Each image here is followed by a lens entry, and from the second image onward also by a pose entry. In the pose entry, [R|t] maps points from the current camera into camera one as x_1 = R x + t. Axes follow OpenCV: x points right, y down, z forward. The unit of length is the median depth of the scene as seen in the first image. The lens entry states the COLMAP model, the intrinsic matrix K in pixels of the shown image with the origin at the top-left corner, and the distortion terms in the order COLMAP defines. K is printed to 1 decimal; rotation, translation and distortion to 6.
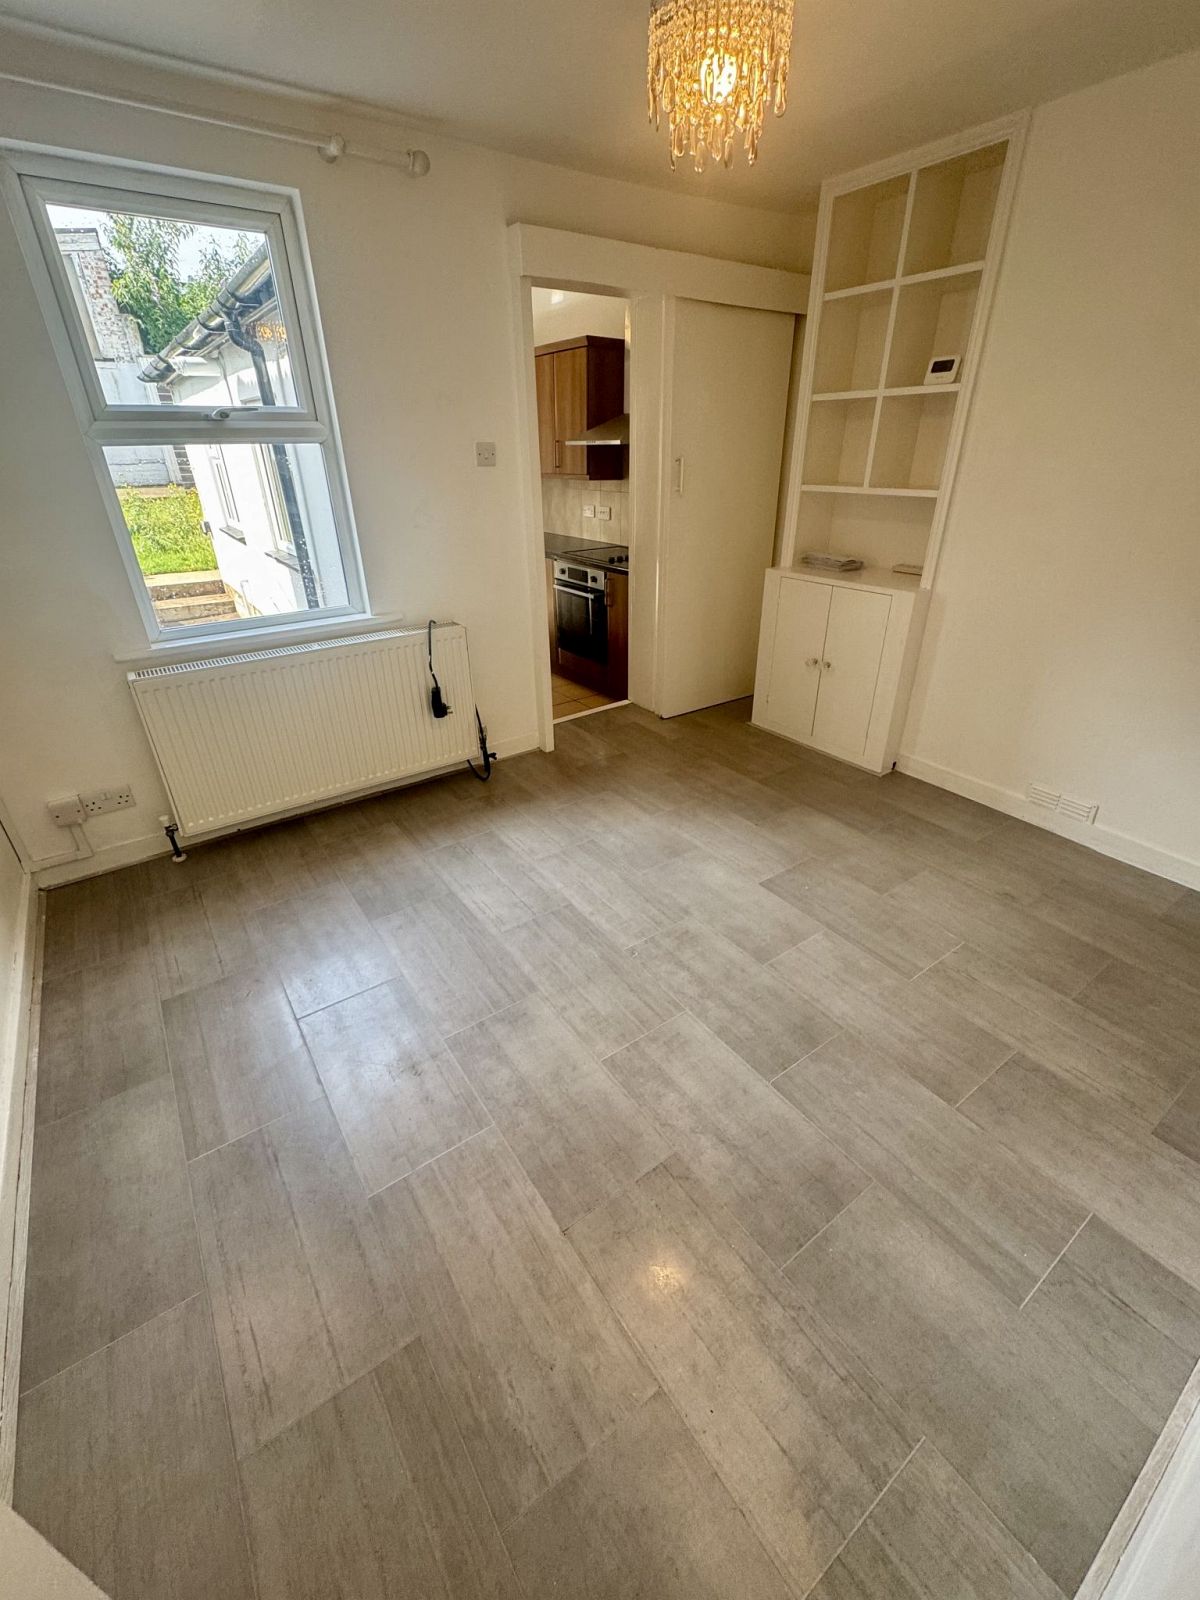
lens RADIAL K [[640.2, 0, 607.6], [0, 640.2, 796.8], [0, 0, 1]] dist [-0.004498, -0.000319]
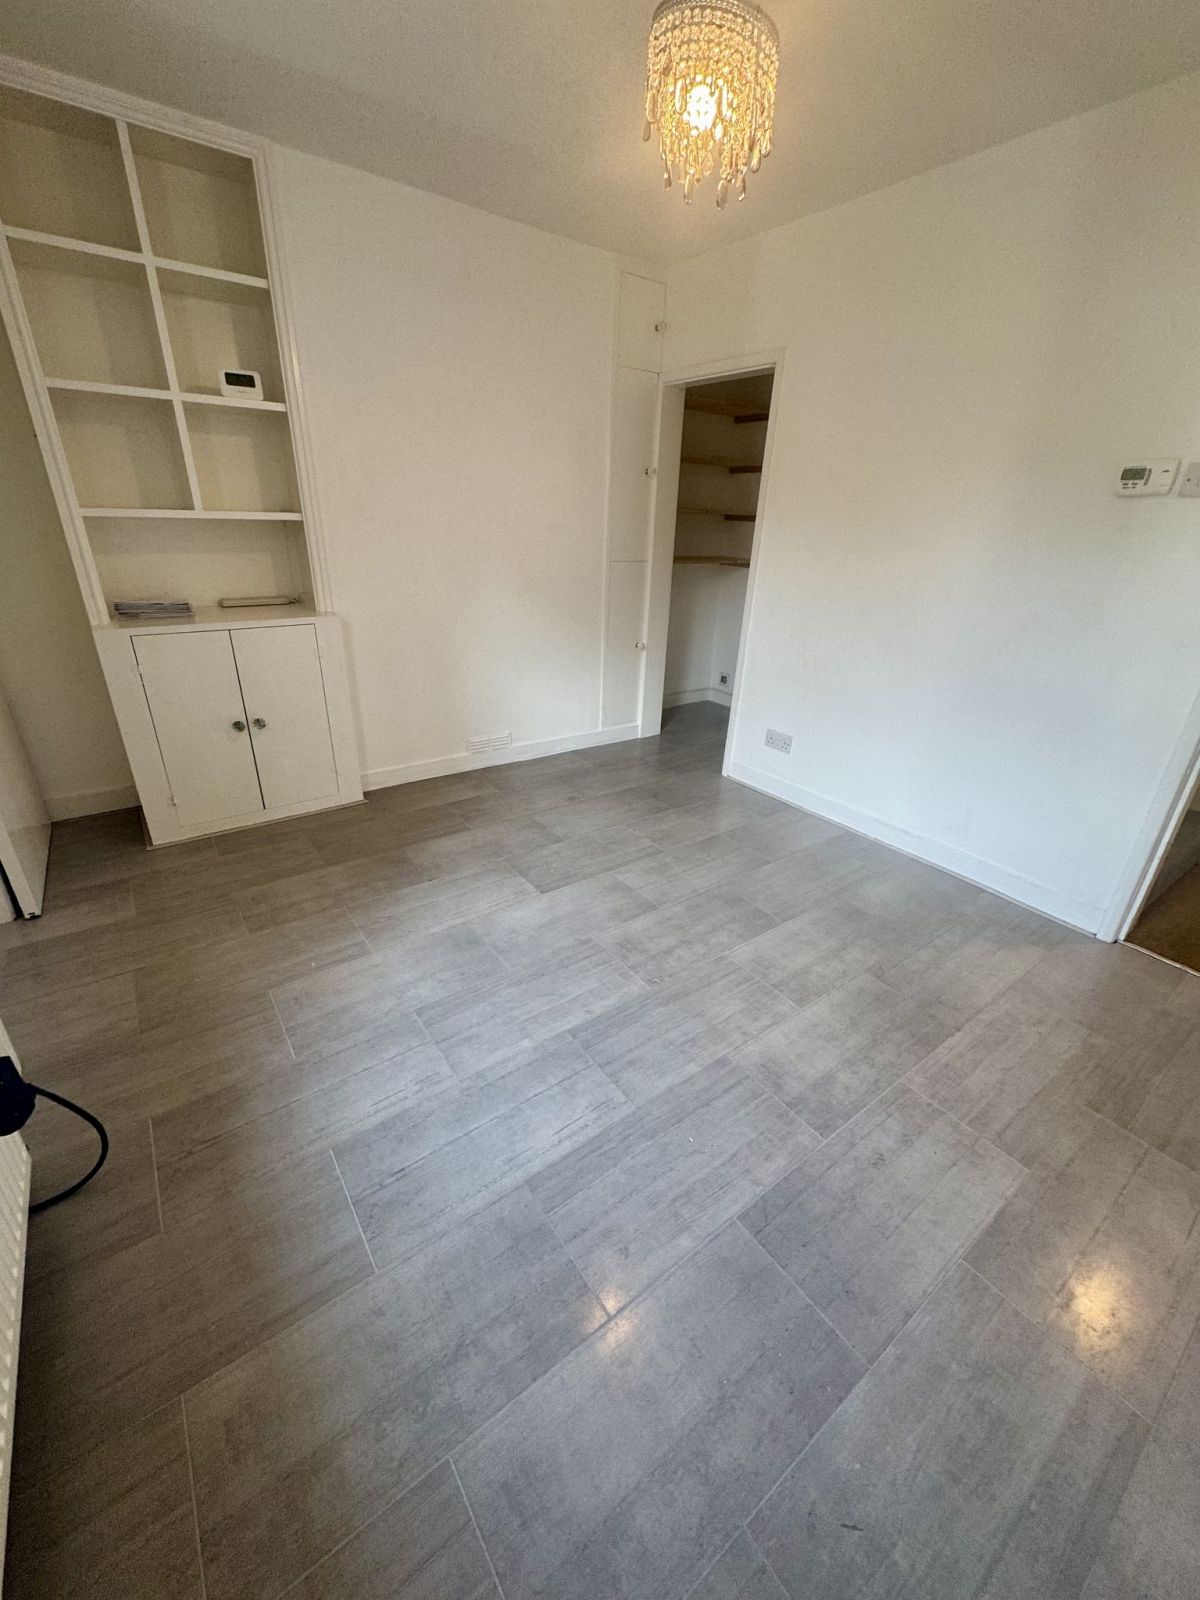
lens RADIAL K [[640.2, 0, 575.2], [0, 640.2, 809.0], [0, 0, 1]] dist [-0.004498, -0.000319]
pose [[0.012735, -0.412075, 0.911061, -0.645692], [0.449103, 0.816421, 0.362992, -0.325481], [-0.893389, 0.404538, 0.195461, 0.728102]]
